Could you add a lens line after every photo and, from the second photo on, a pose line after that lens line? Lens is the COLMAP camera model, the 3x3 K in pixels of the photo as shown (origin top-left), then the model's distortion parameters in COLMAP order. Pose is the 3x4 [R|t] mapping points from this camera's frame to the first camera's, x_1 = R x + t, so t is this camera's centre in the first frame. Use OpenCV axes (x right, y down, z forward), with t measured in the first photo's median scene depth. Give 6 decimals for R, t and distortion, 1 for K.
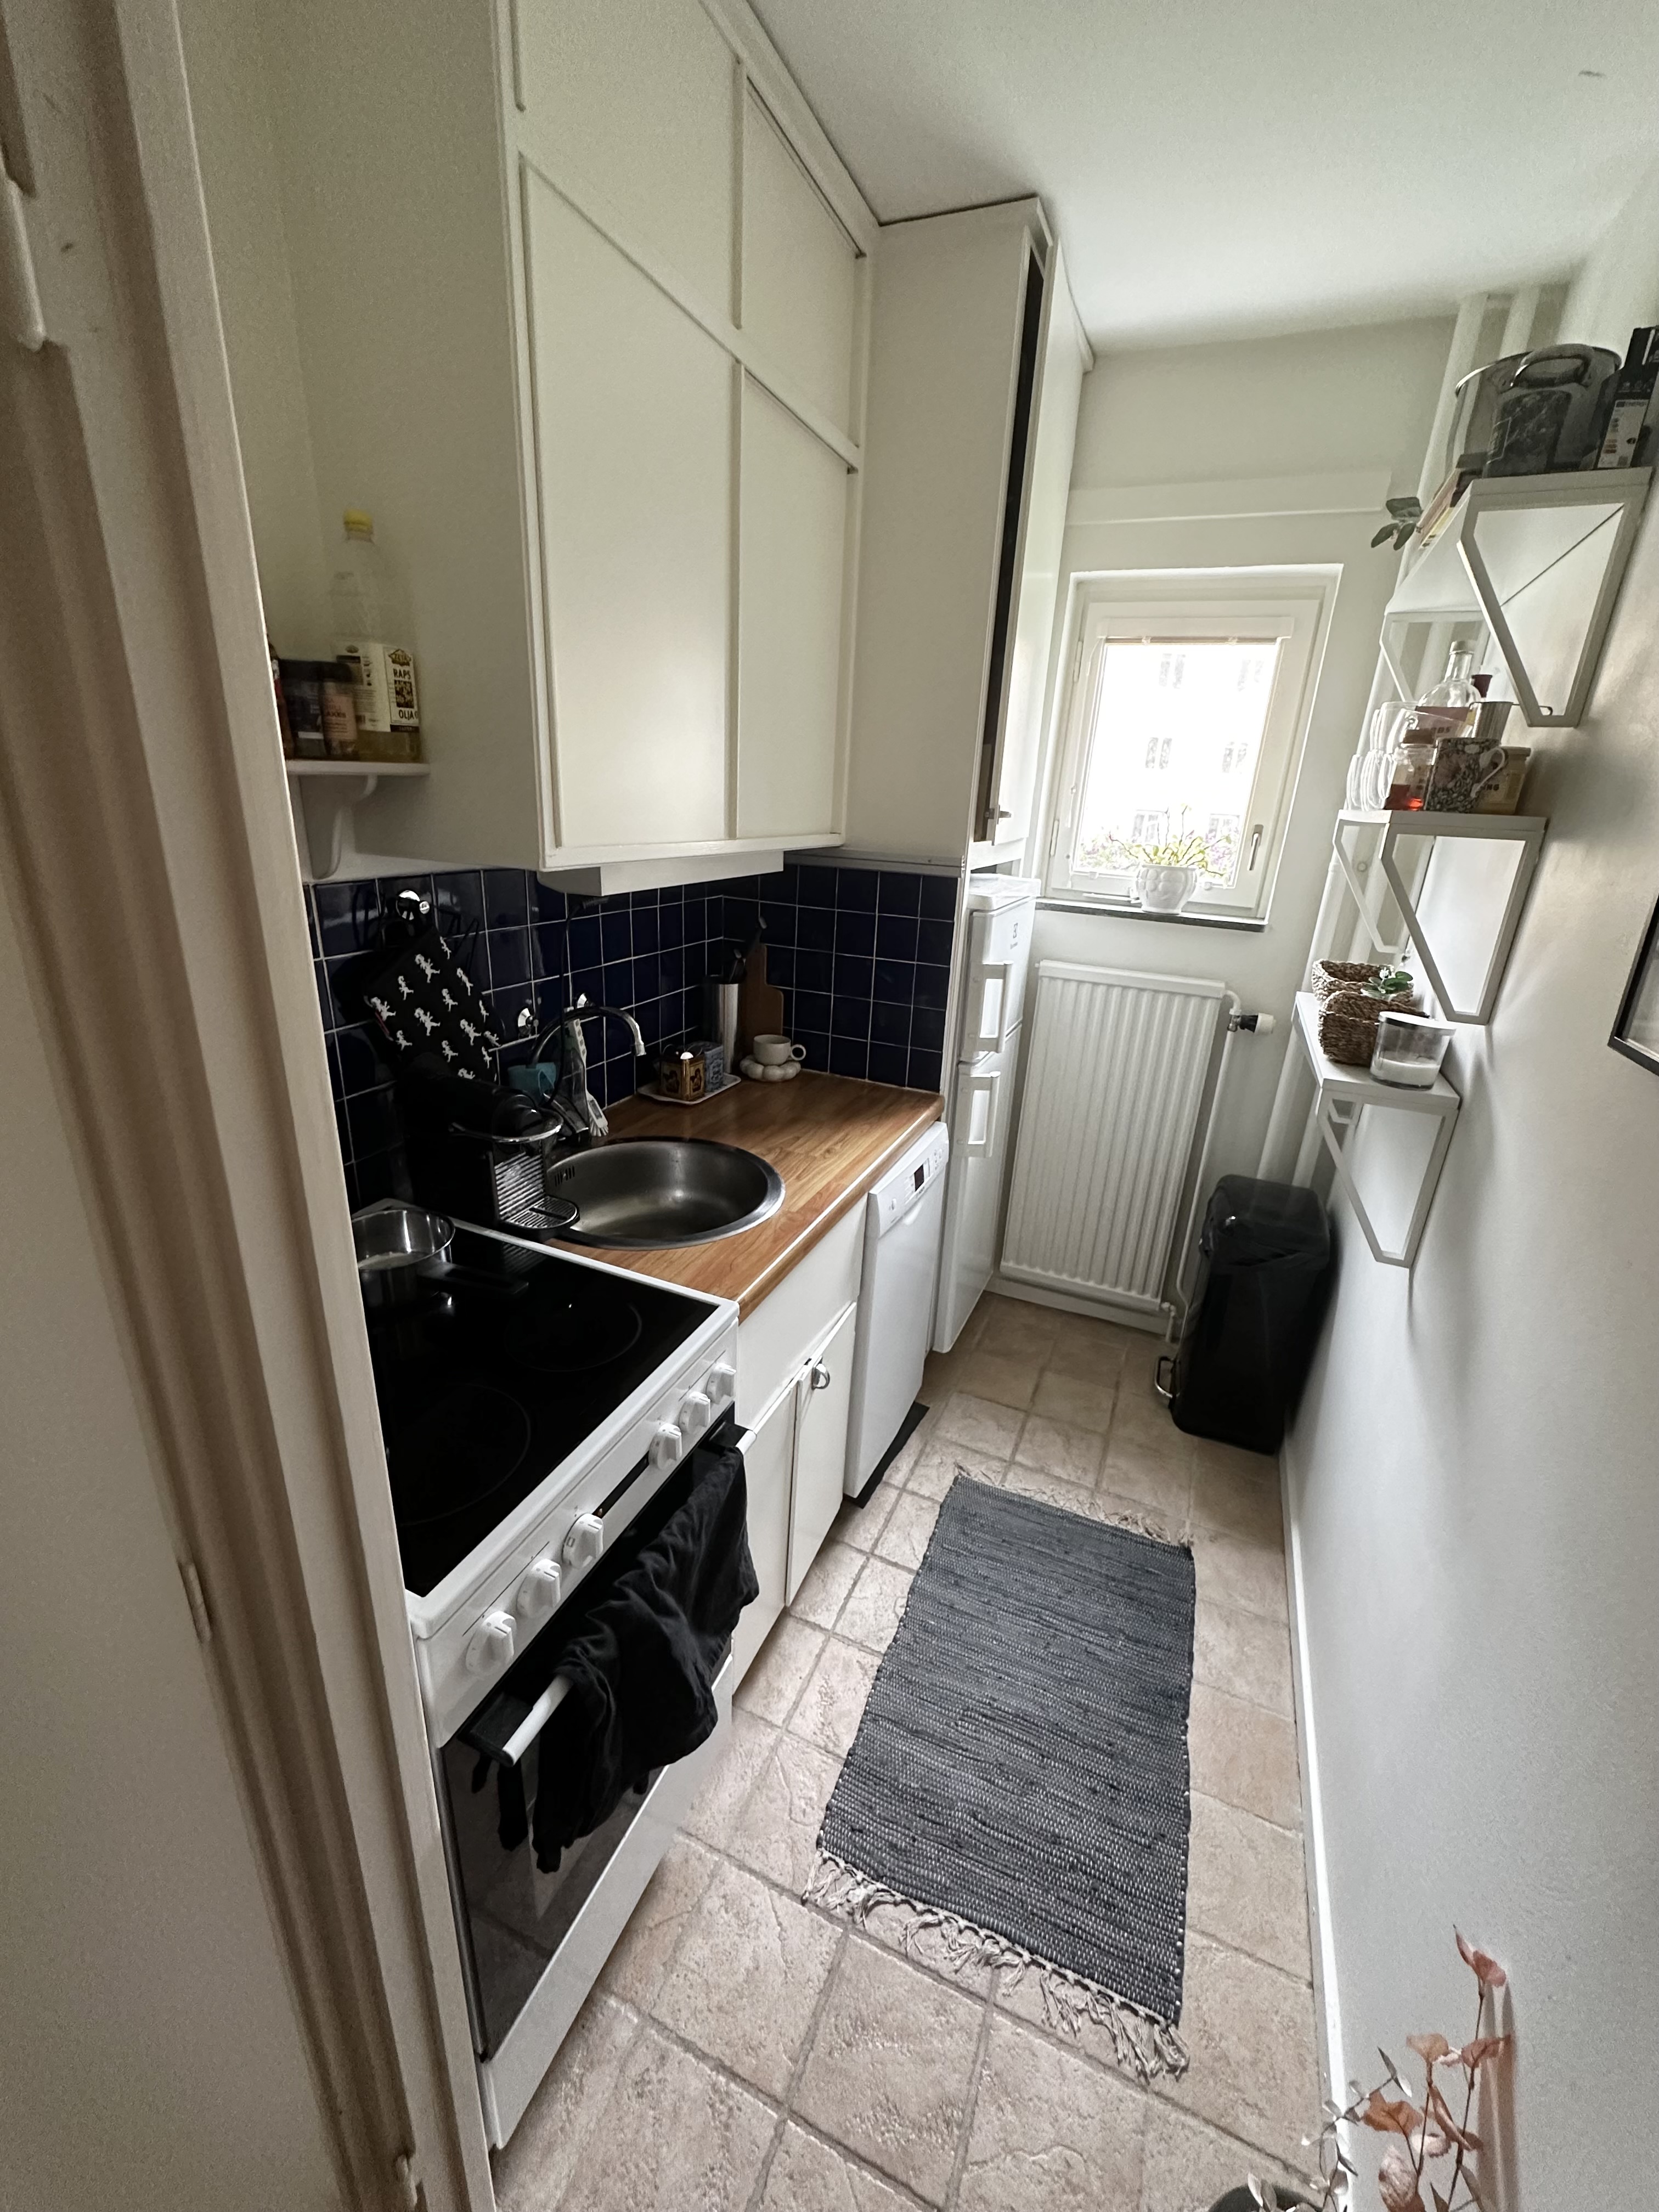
lens RADIAL K [[884.5, 0, 835.0], [0, 884.5, 1105.2], [0, 0, 1]] dist [-0.003219, -0.000334]
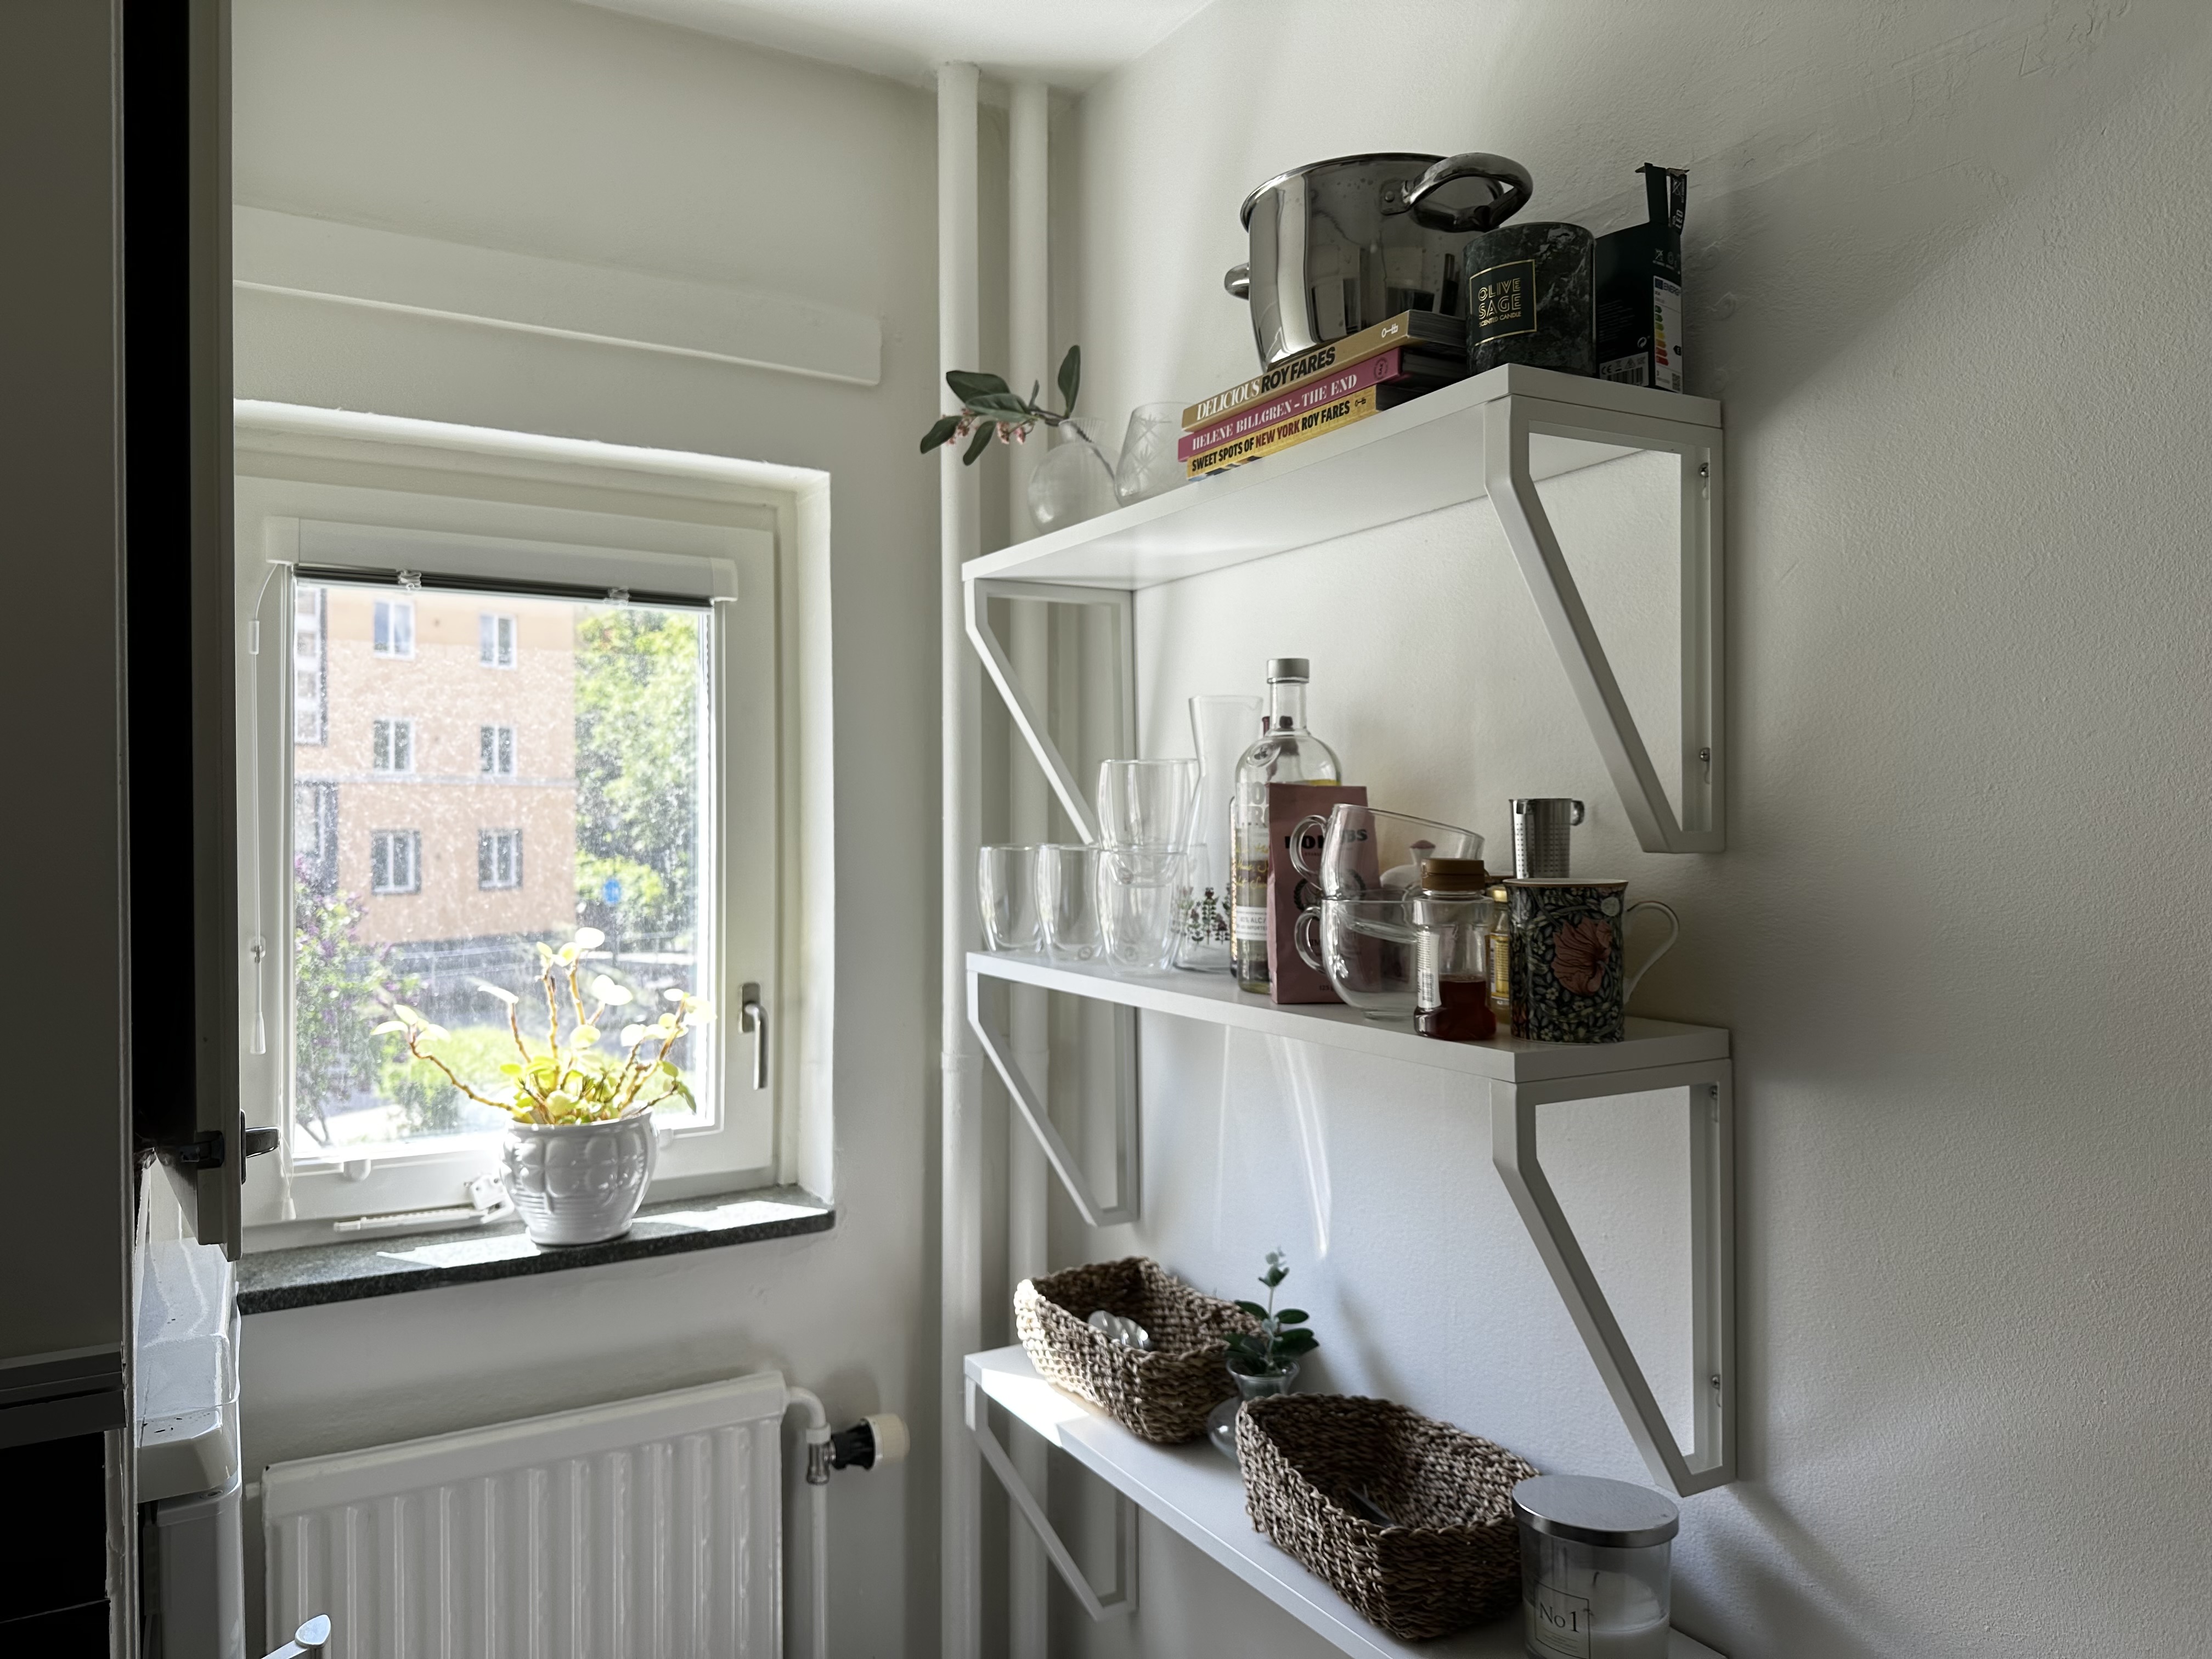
lens RADIAL K [[1568.2, 0, 1107.8], [0, 1568.2, 828.6], [0, 0, 1]] dist [0.013047, 0.001169]
pose [[0.593473, -0.058728, 0.802708, -0.042294], [0.302495, 0.940490, -0.154837, -0.272999], [-0.745846, 0.334707, 0.575921, 0.498349]]
